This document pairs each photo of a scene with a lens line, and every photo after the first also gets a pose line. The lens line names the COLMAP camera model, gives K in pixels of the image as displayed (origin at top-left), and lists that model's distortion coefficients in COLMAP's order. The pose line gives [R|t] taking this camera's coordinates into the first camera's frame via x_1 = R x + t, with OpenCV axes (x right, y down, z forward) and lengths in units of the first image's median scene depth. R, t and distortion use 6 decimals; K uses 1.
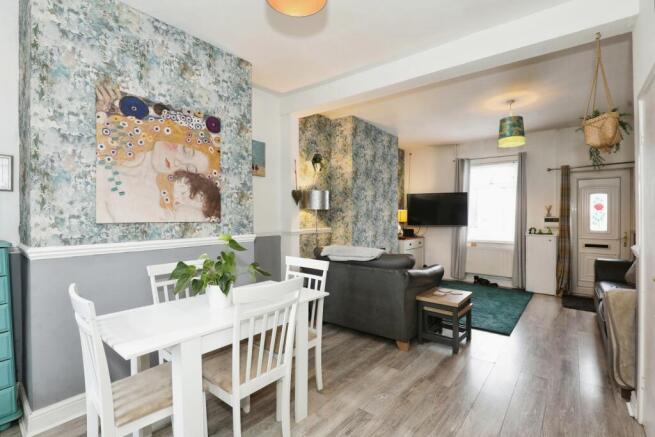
lens RADIAL K [[306.8, 0, 327.5], [0, 306.8, 211.6], [0, 0, 1]] dist [-0.035826, -0.000082]
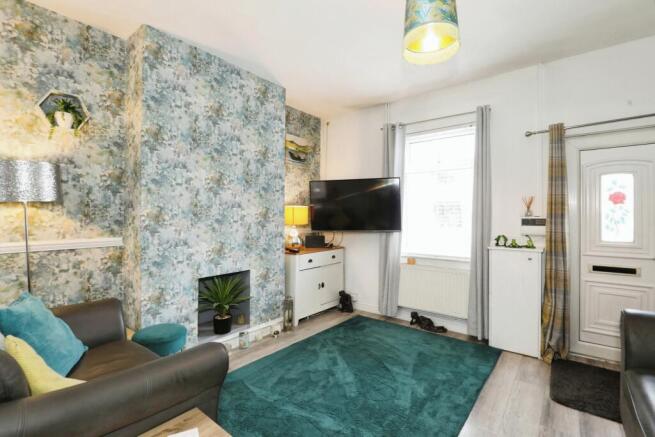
lens RADIAL K [[308.7, 0, 327.1], [0, 308.7, 208.7], [0, 0, 1]] dist [-0.033972, 0.000275]
pose [[0.999873, -0.001469, 0.015865, 0.406192], [0.001568, 0.999979, -0.006227, 0.006337], [-0.015855, 0.006251, 0.999855, 0.506463]]
